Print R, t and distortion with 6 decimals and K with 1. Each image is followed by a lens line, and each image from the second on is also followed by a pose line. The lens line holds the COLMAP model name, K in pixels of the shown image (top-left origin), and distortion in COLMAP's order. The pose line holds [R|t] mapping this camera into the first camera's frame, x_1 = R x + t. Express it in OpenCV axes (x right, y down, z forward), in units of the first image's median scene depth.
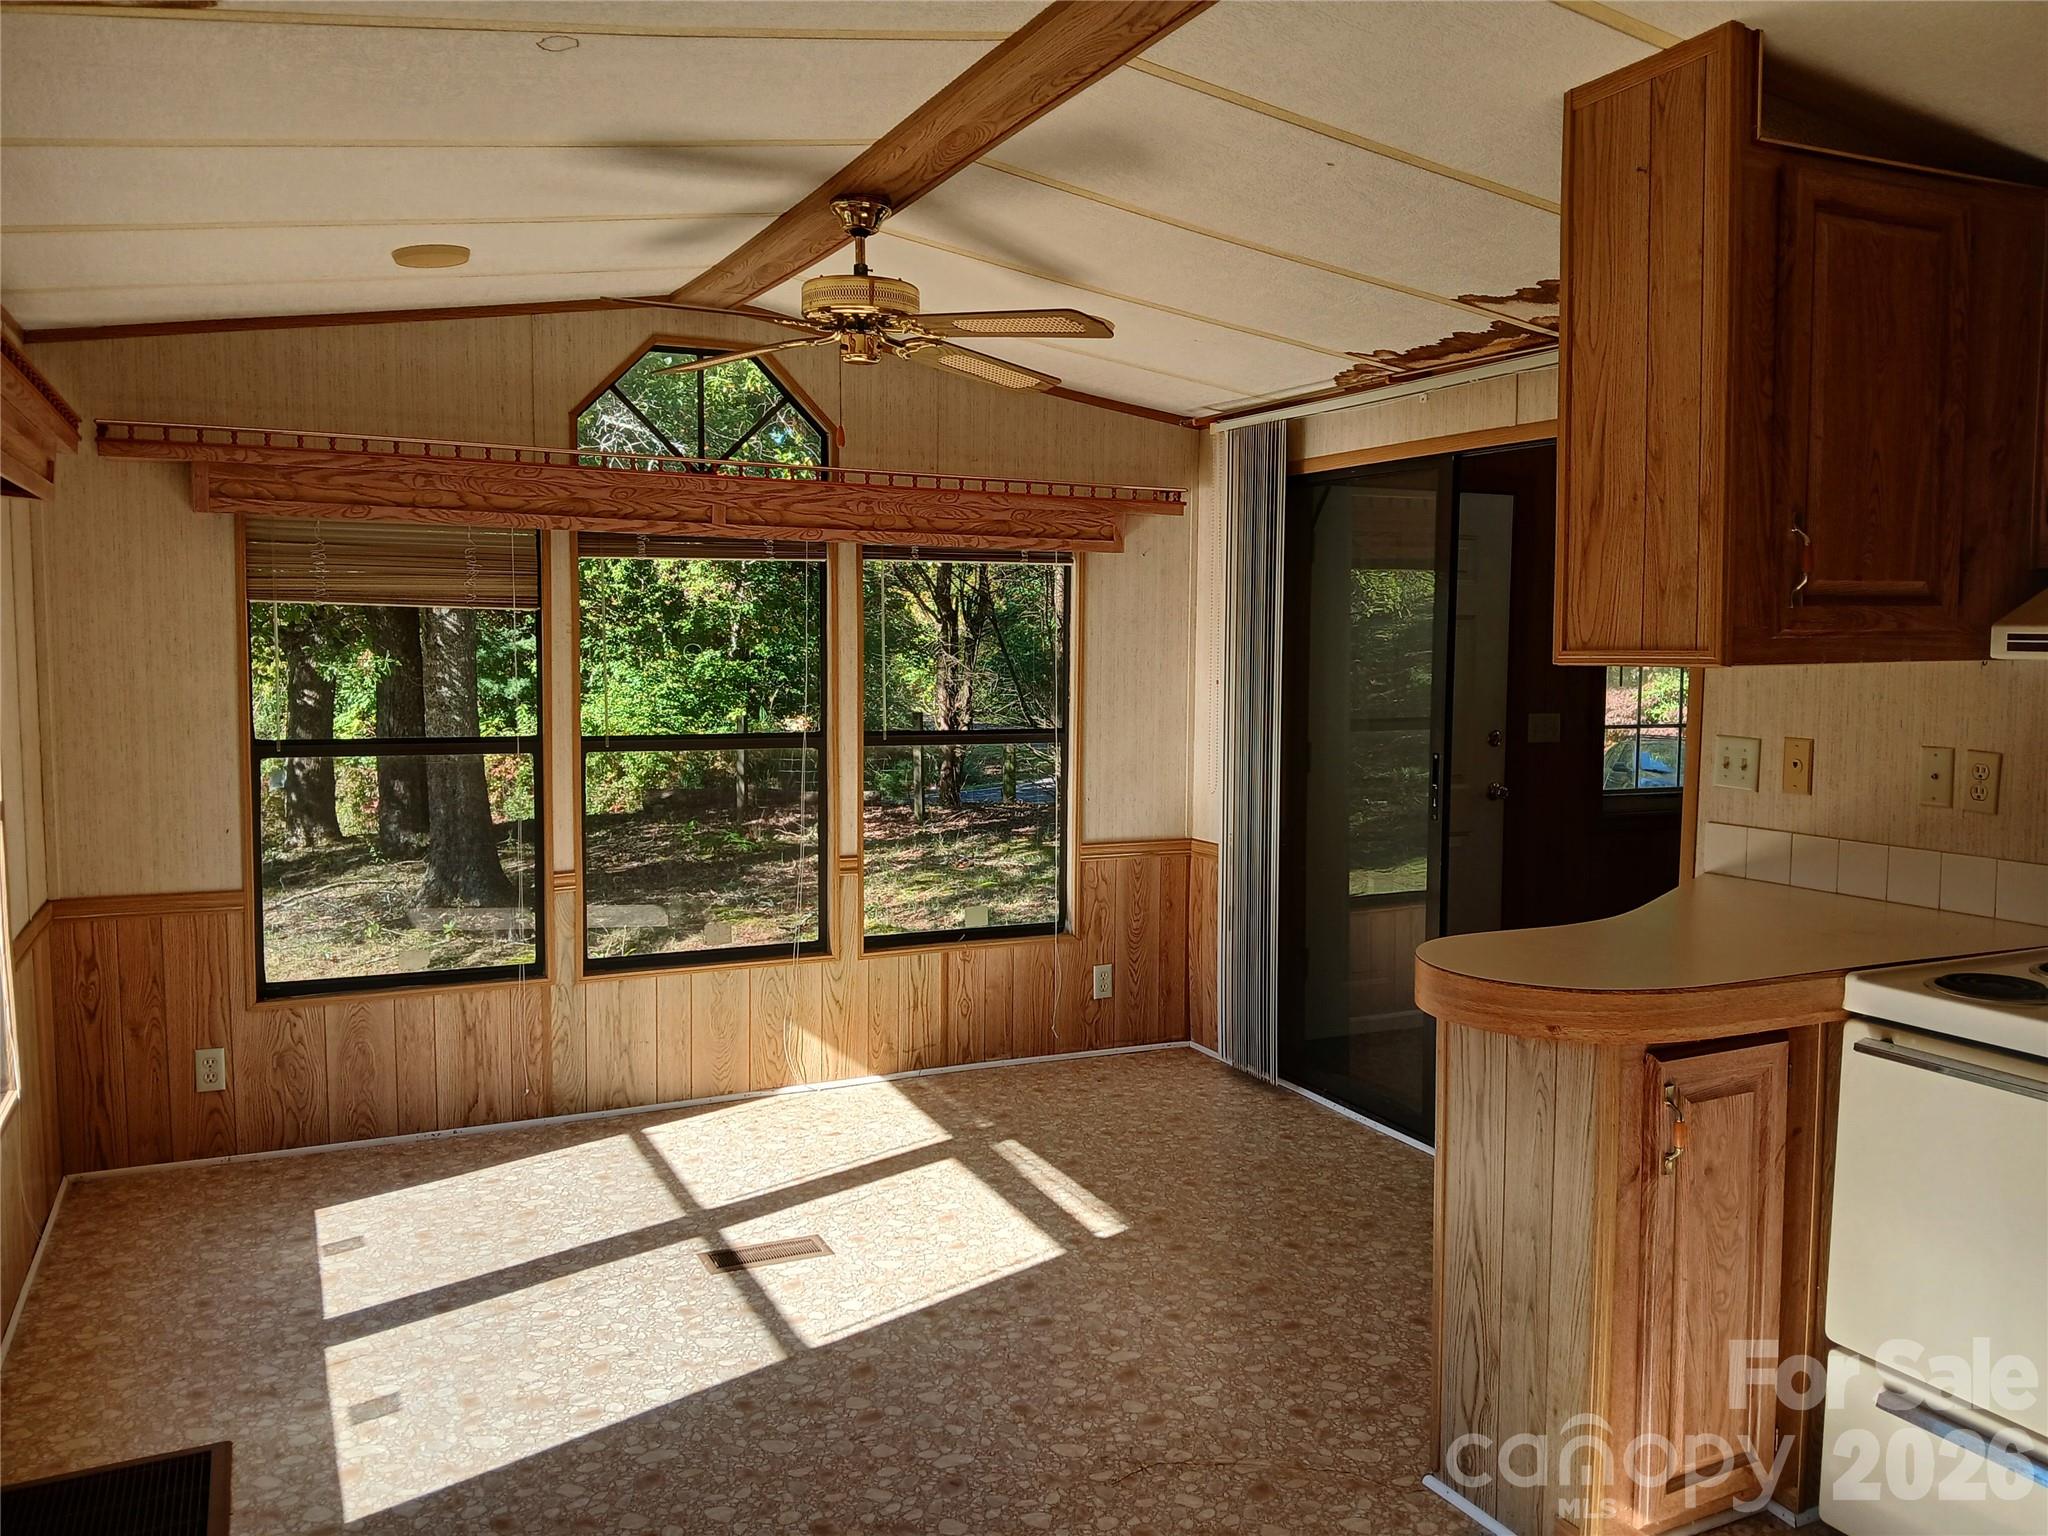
lens RADIAL K [[1629.8, 0, 1018.6], [0, 1629.8, 768.7], [0, 0, 1]] dist [0.073278, -0.078963]
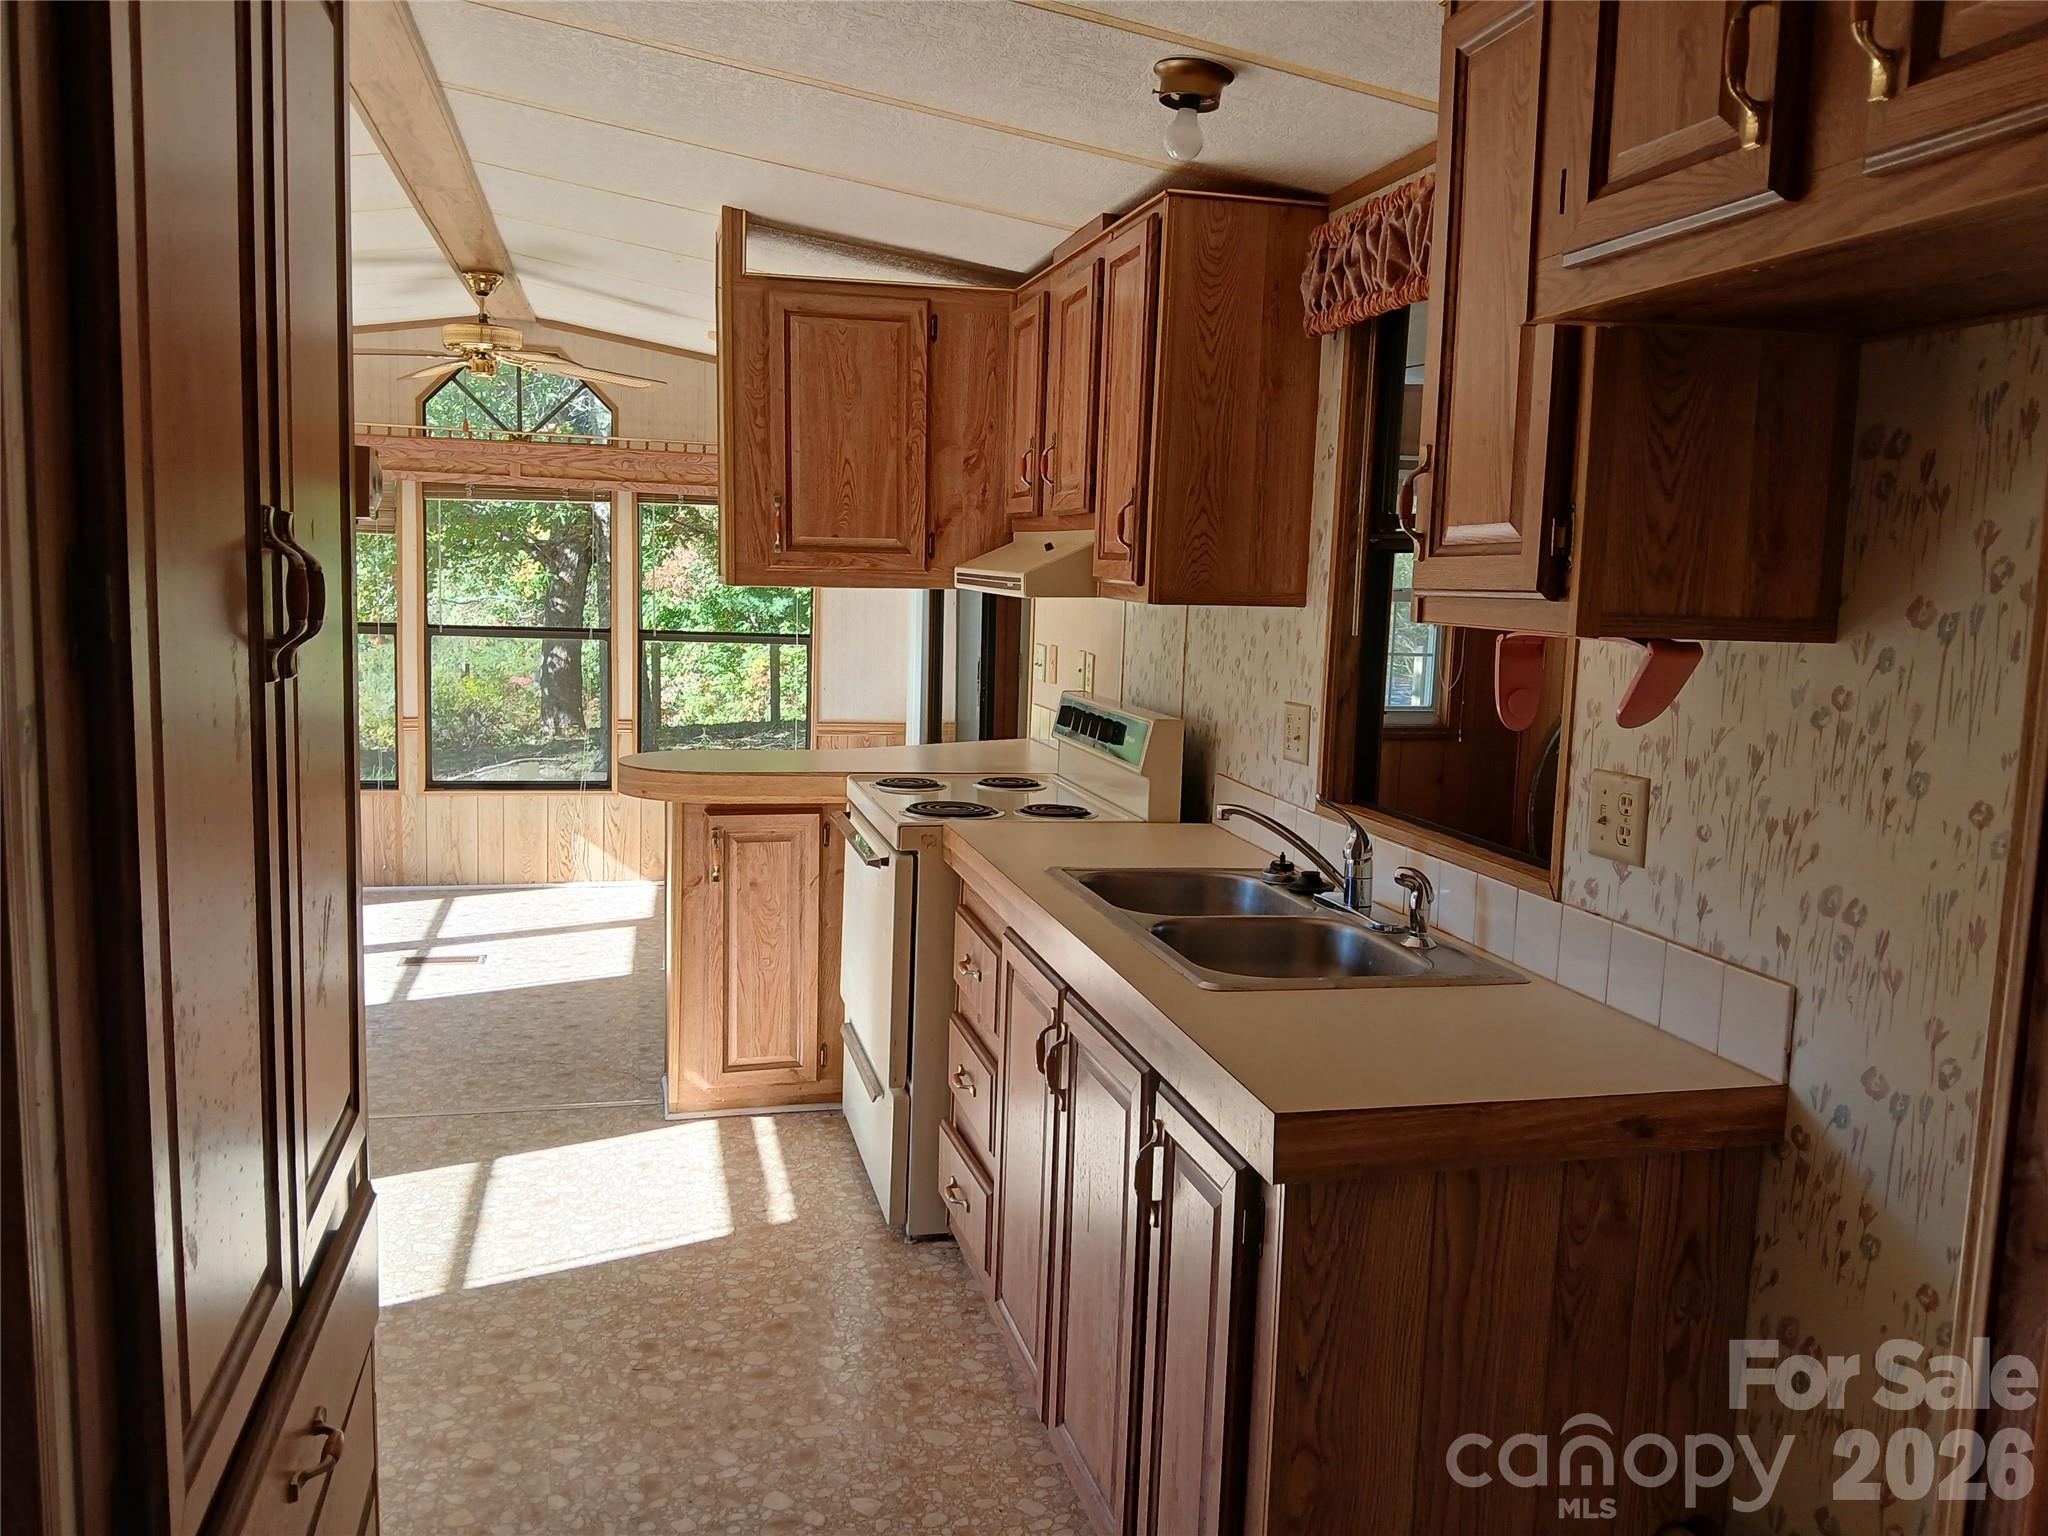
lens RADIAL K [[1629.8, 0, 1020.3], [0, 1629.8, 763.3], [0, 0, 1]] dist [0.073278, -0.078963]
pose [[0.978366, 0.047680, -0.201310, 0.601937], [-0.039817, 0.998284, 0.042930, 0.021471], [0.203012, -0.033986, 0.978586, -0.343687]]
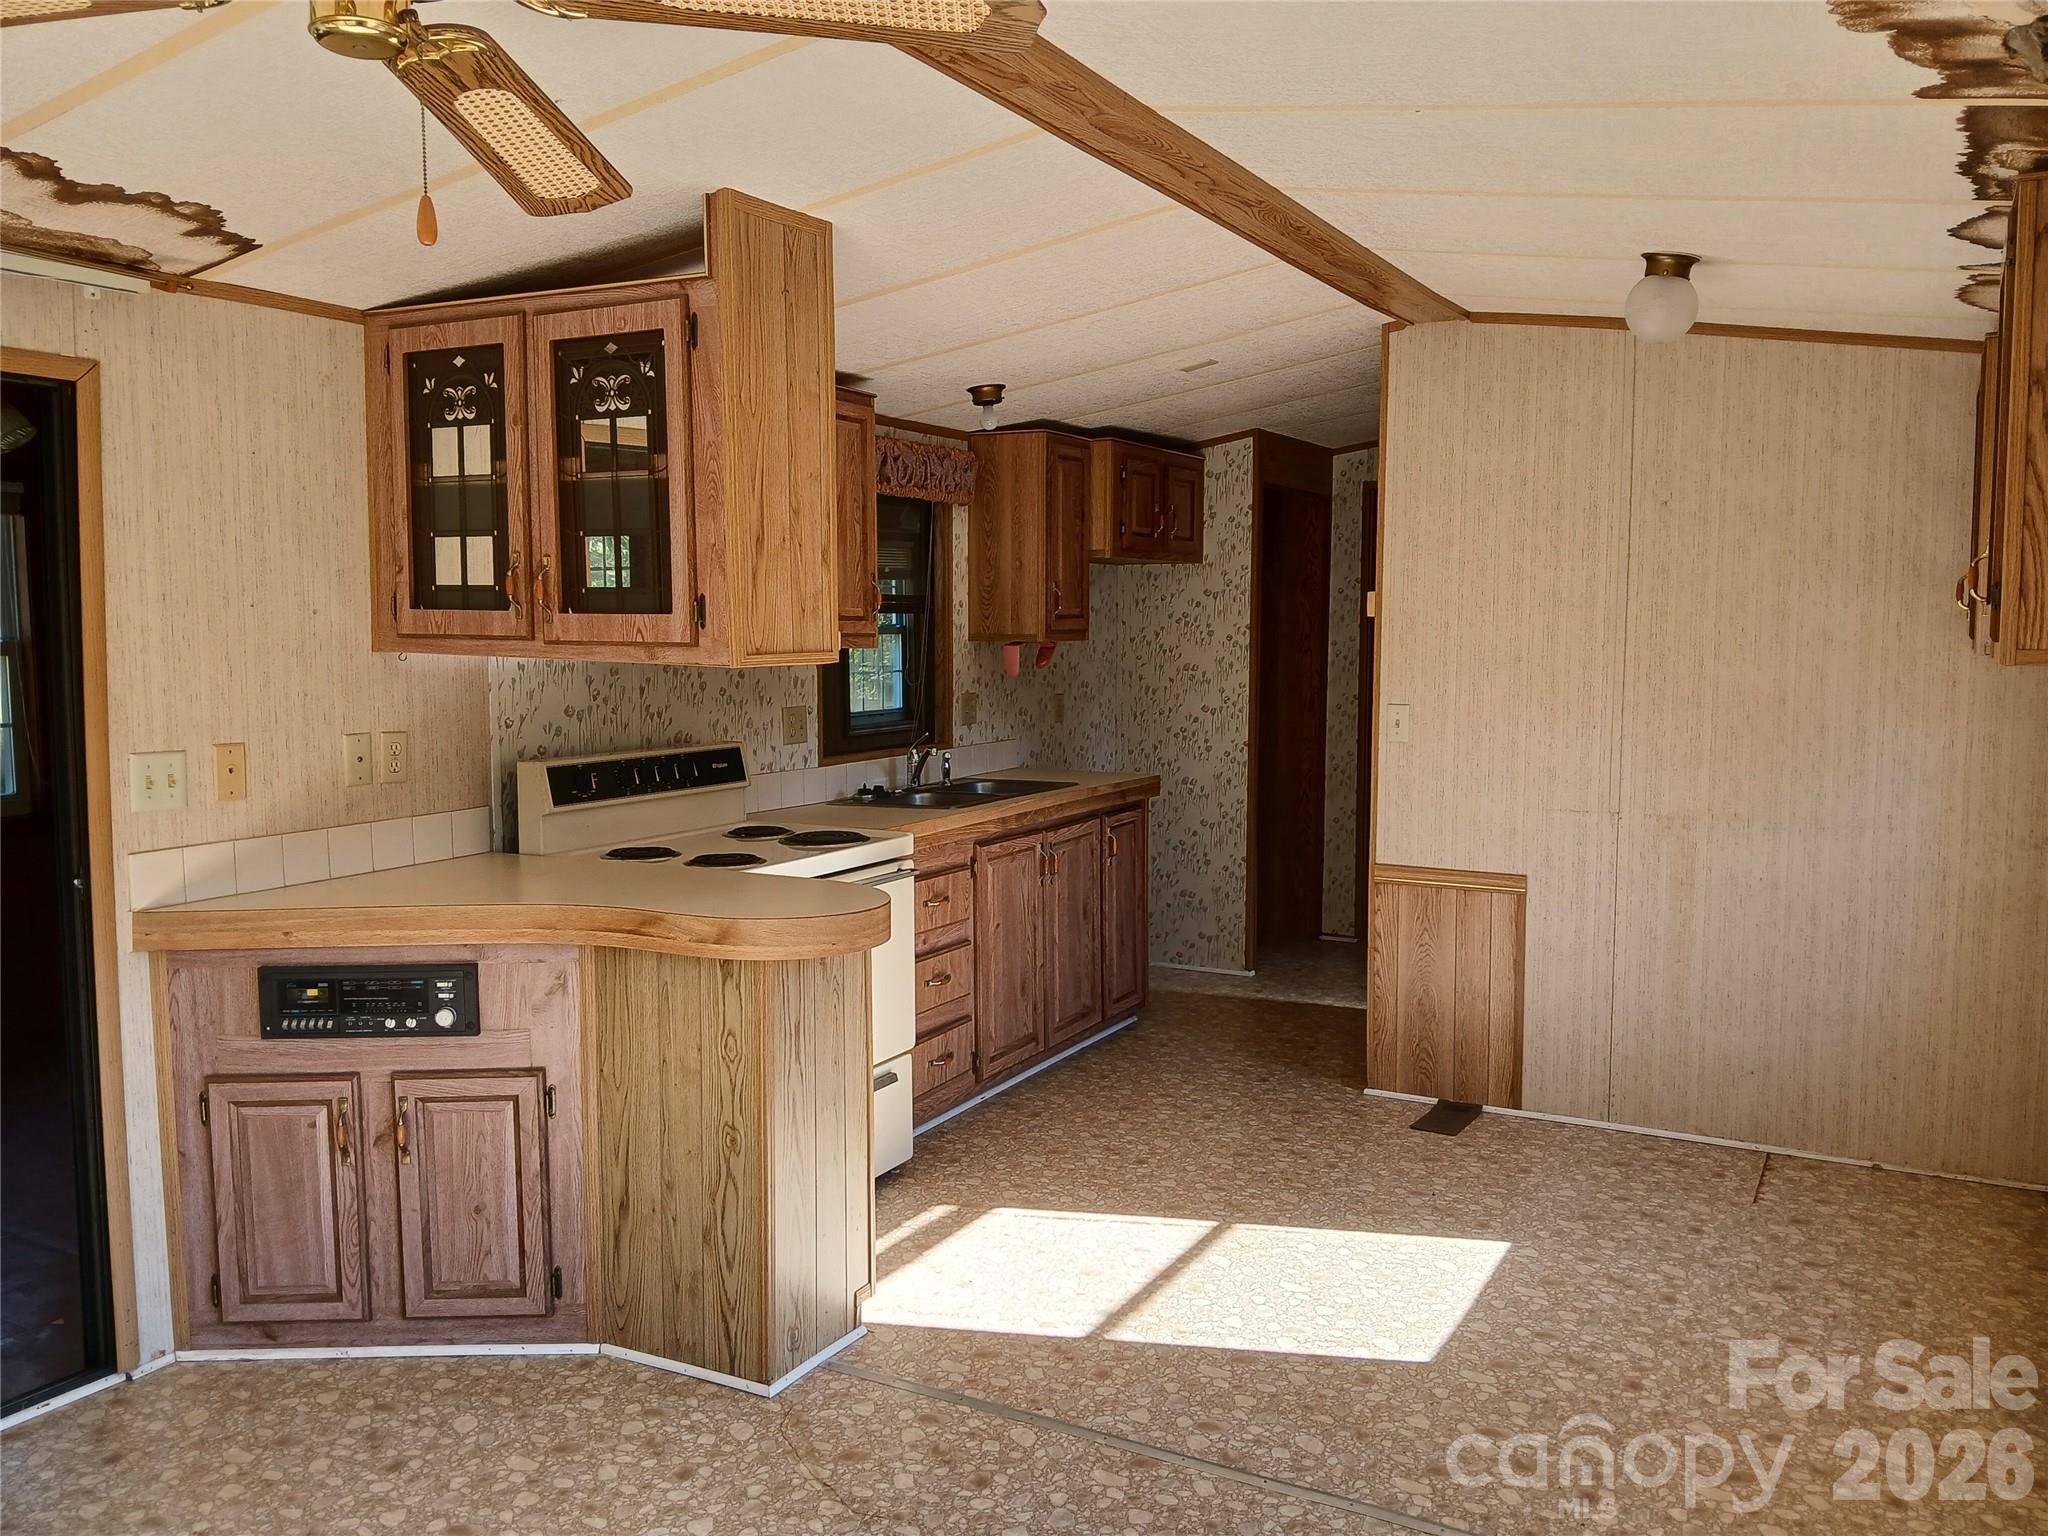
lens RADIAL K [[1629.8, 0, 1027.8], [0, 1629.8, 767.8], [0, 0, 1]] dist [0.073278, -0.078963]
pose [[-0.587098, -0.081540, 0.805399, -0.479162], [0.059150, 0.987934, 0.143138, -0.093906], [-0.807352, 0.131676, -0.575191, 0.954861]]
